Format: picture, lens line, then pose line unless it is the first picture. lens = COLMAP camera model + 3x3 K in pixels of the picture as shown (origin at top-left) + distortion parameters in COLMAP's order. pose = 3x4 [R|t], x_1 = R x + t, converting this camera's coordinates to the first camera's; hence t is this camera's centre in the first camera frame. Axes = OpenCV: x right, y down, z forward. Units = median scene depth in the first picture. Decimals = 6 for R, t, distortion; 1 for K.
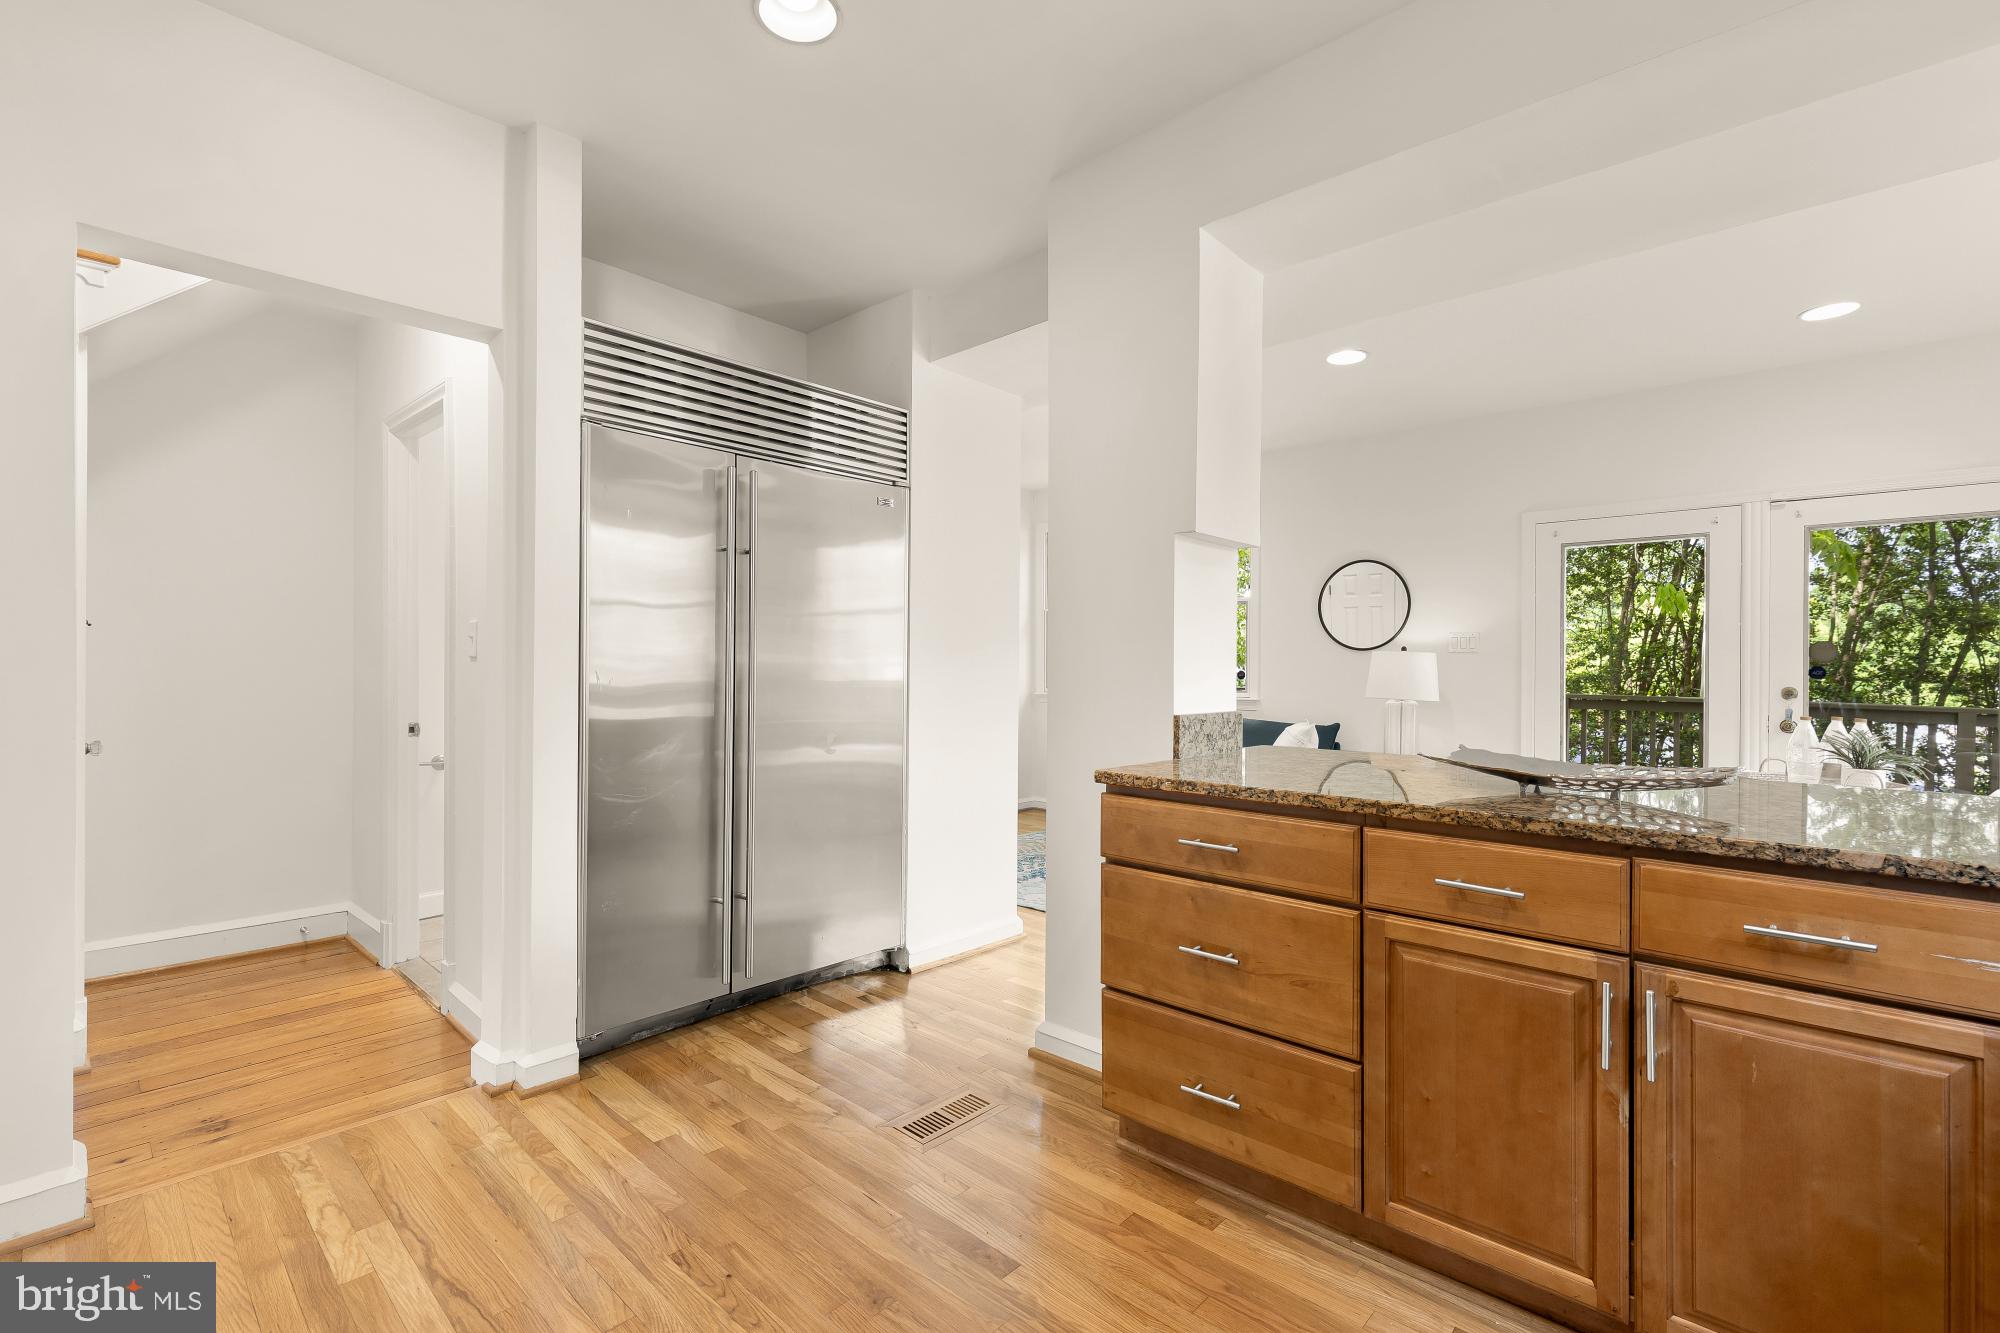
lens RADIAL K [[893.8, 0, 1008.0], [0, 893.8, 664.4], [0, 0, 1]] dist [0.015791, -0.003433]
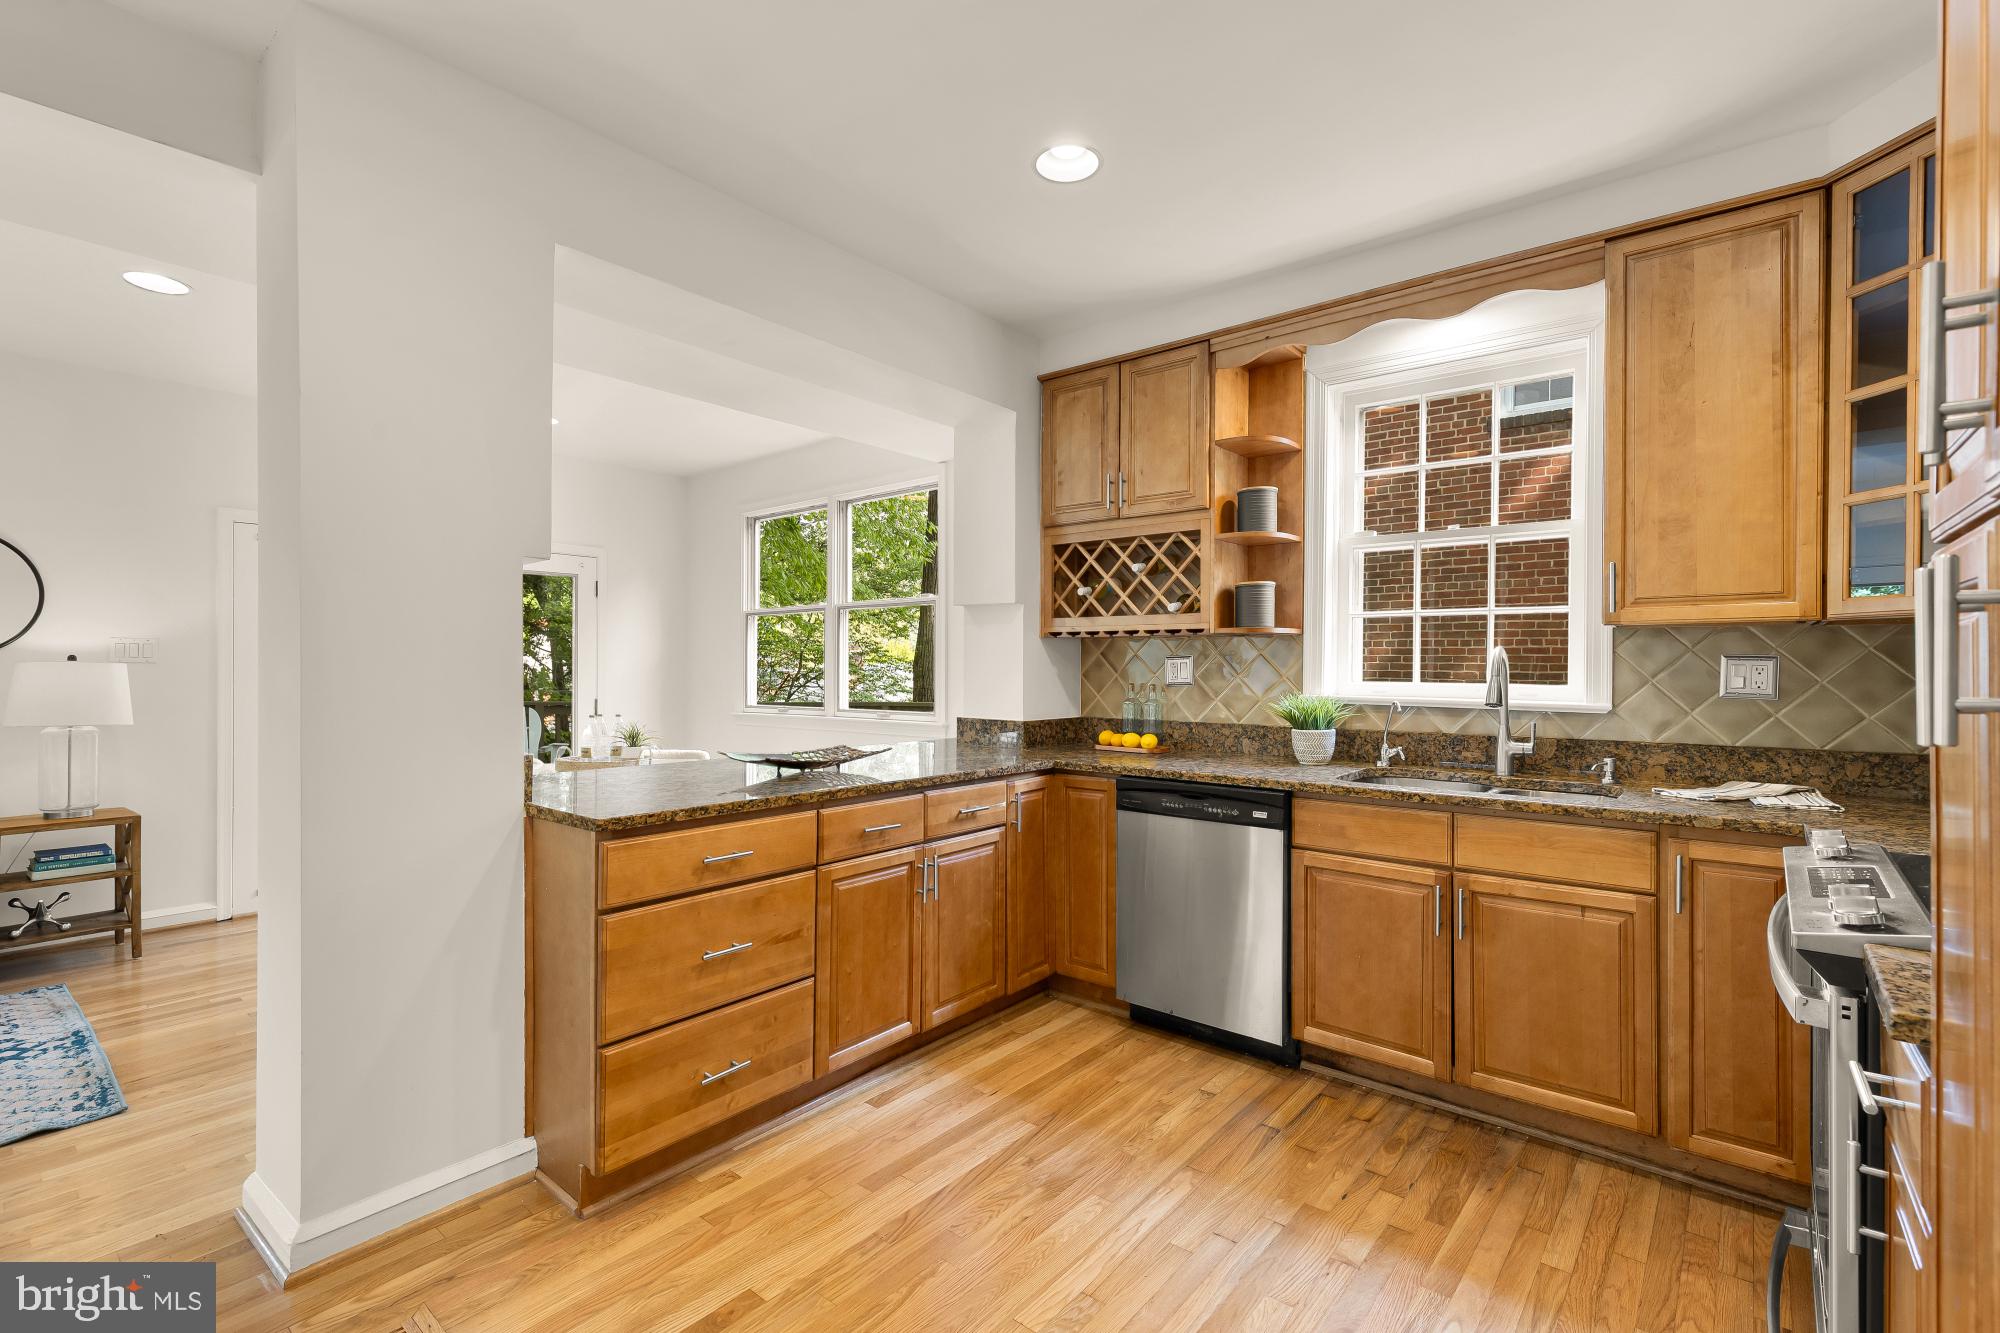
lens RADIAL K [[893.8, 0, 999.0], [0, 893.8, 662.4], [0, 0, 1]] dist [0.015791, -0.003433]
pose [[-0.042780, -0.004090, 0.999076, -1.060876], [-0.006423, 0.999972, 0.003819, -0.063730], [-0.999064, -0.006254, -0.042805, 0.780389]]
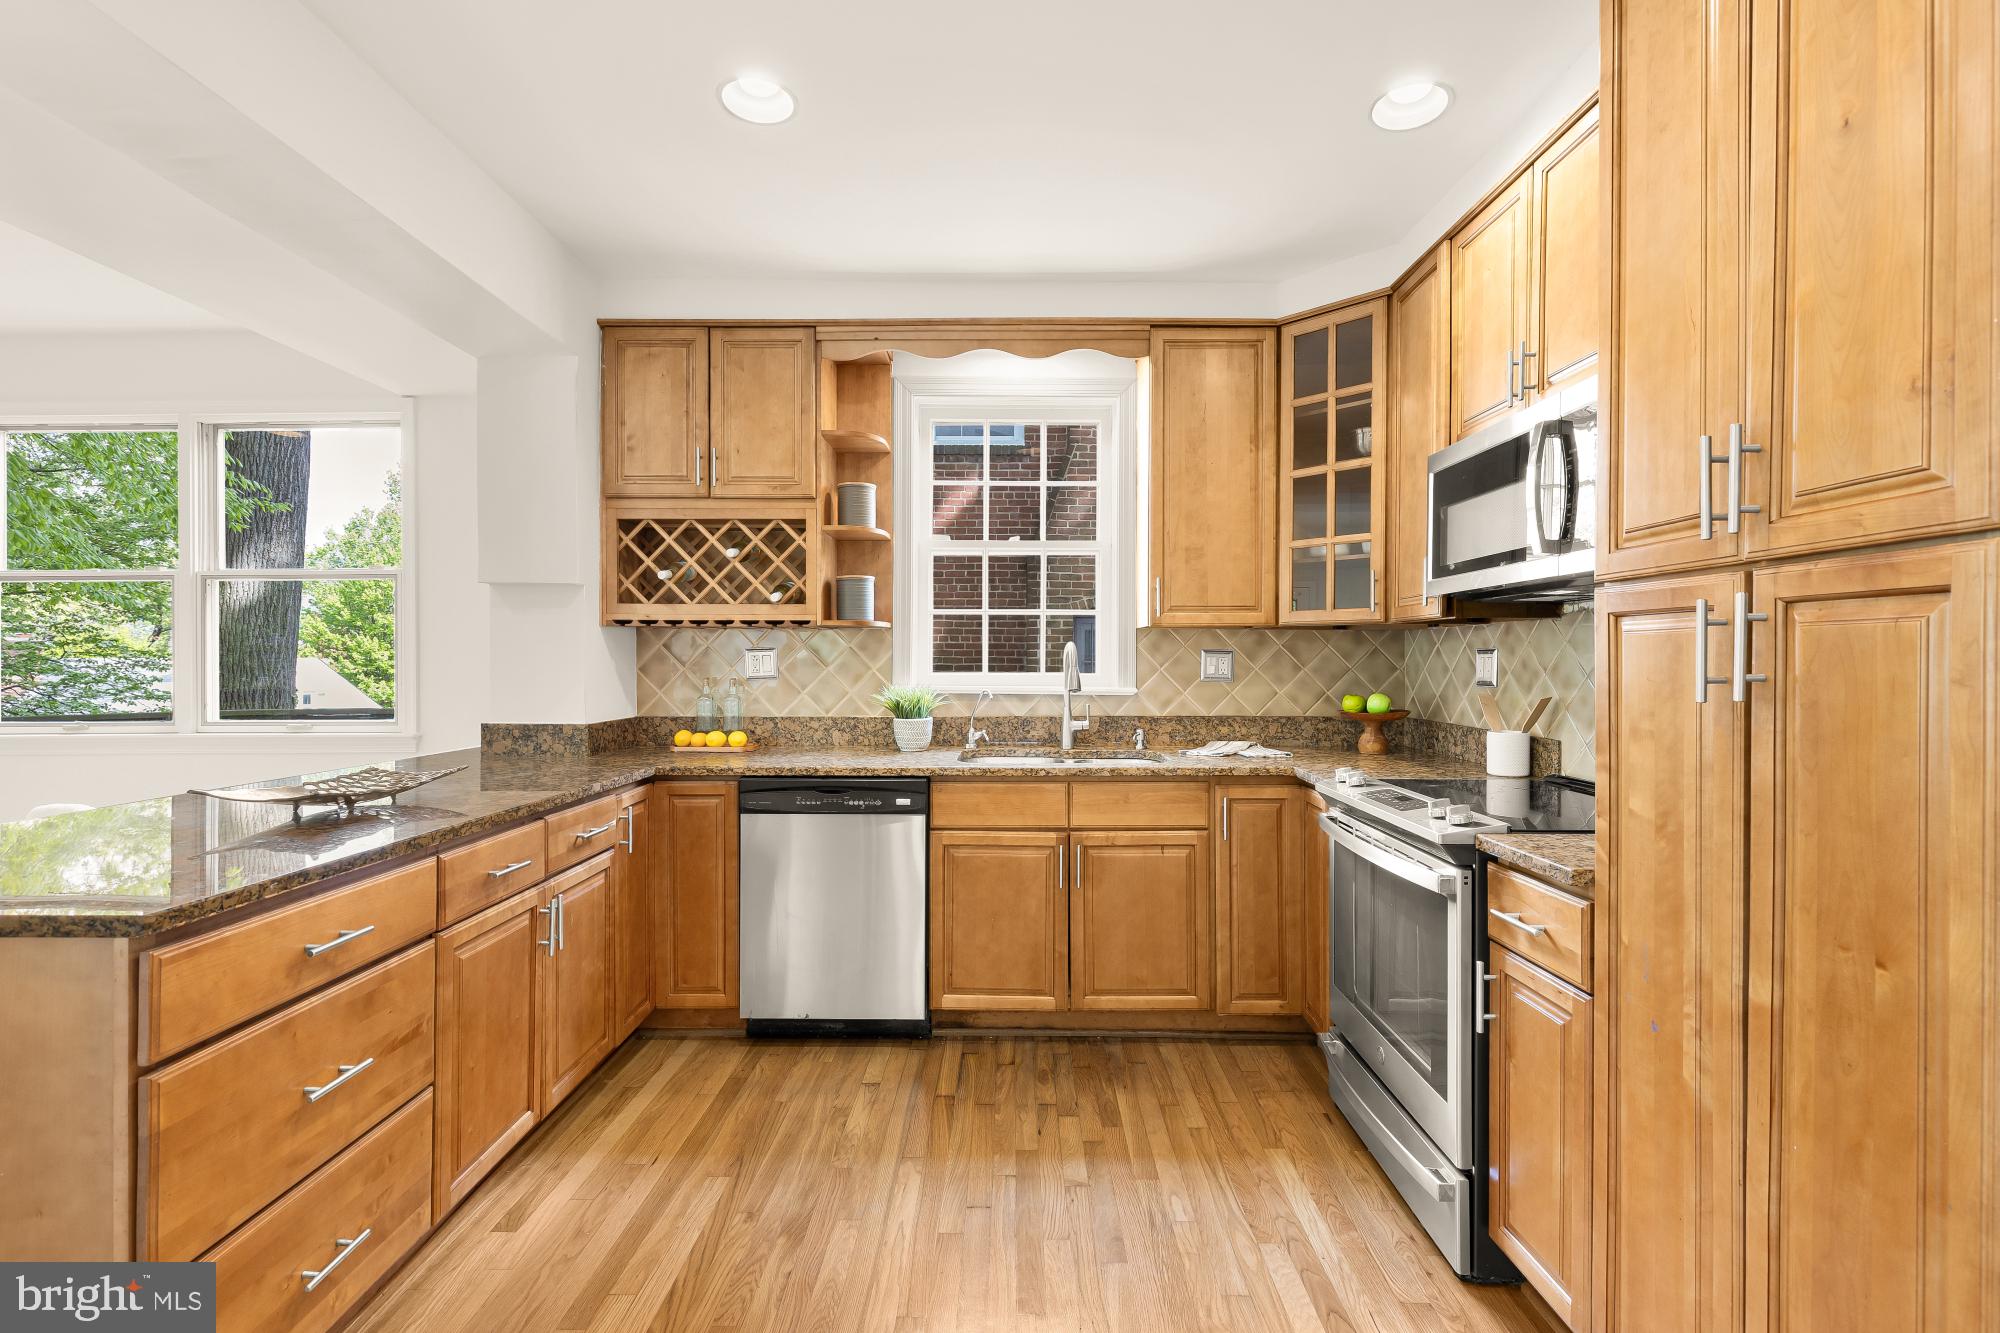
lens RADIAL K [[893.8, 0, 995.2], [0, 893.8, 663.8], [0, 0, 1]] dist [0.015791, -0.003433]
pose [[-0.658265, -0.010270, 0.752716, -0.830876], [-0.008177, 0.999945, 0.006492, -0.055846], [-0.752742, -0.001882, -0.658313, 1.214402]]
